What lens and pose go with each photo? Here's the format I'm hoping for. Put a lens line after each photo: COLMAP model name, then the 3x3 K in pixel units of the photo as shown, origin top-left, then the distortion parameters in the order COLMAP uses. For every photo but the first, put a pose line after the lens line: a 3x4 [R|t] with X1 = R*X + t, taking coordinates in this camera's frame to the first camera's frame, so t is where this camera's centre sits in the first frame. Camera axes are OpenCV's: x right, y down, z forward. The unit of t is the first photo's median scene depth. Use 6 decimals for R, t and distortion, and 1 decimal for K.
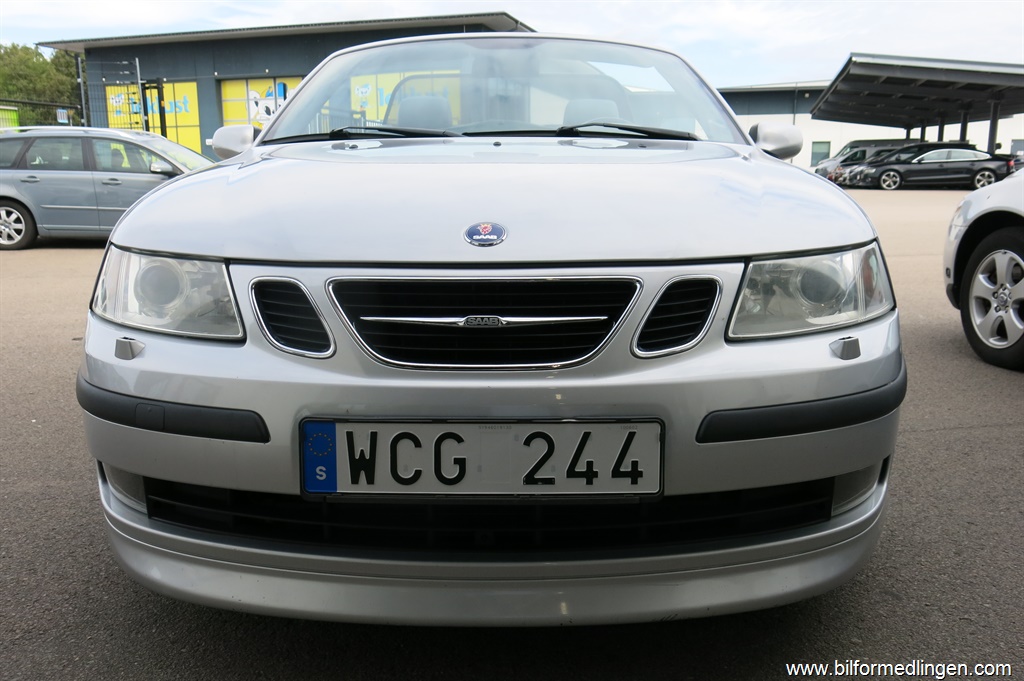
lens RADIAL K [[849.4, 0, 512.0], [0, 849.4, 340.5], [0, 0, 1]] dist [-0.020549, -0.000110]
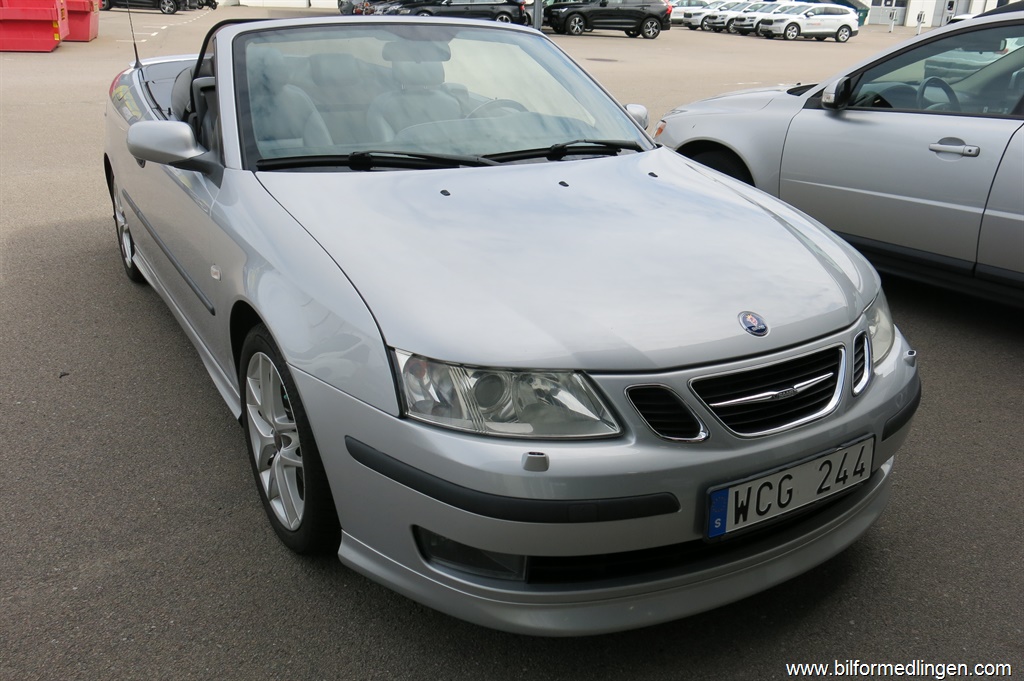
lens RADIAL K [[849.4, 0, 512.0], [0, 849.4, 340.5], [0, 0, 1]] dist [-0.020549, -0.000110]
pose [[0.853411, -0.160901, 0.495783, -1.167490], [0.062231, 0.975811, 0.209569, -0.456116], [-0.517511, -0.147996, 0.842781, 0.036494]]
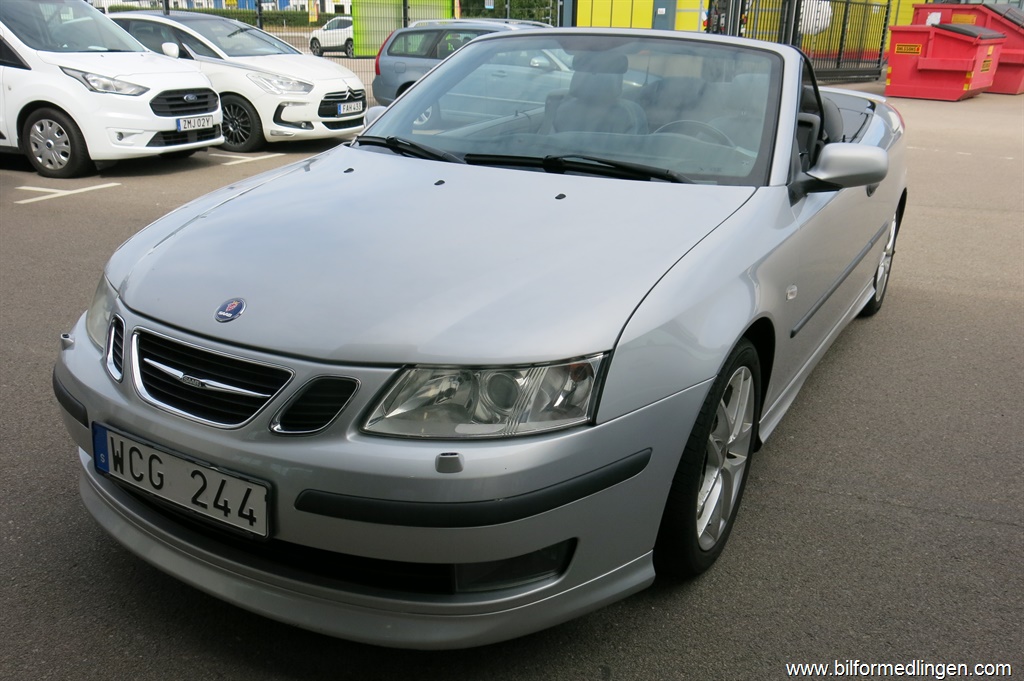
lens RADIAL K [[813.1, 0, 512.0], [0, 813.1, 340.5], [0, 0, 1]] dist [-0.002908, -0.003082]
pose [[0.868144, 0.187630, -0.459479, 1.039510], [-0.111453, 0.975842, 0.187908, -0.403769], [0.483637, -0.111921, 0.868084, 0.117848]]
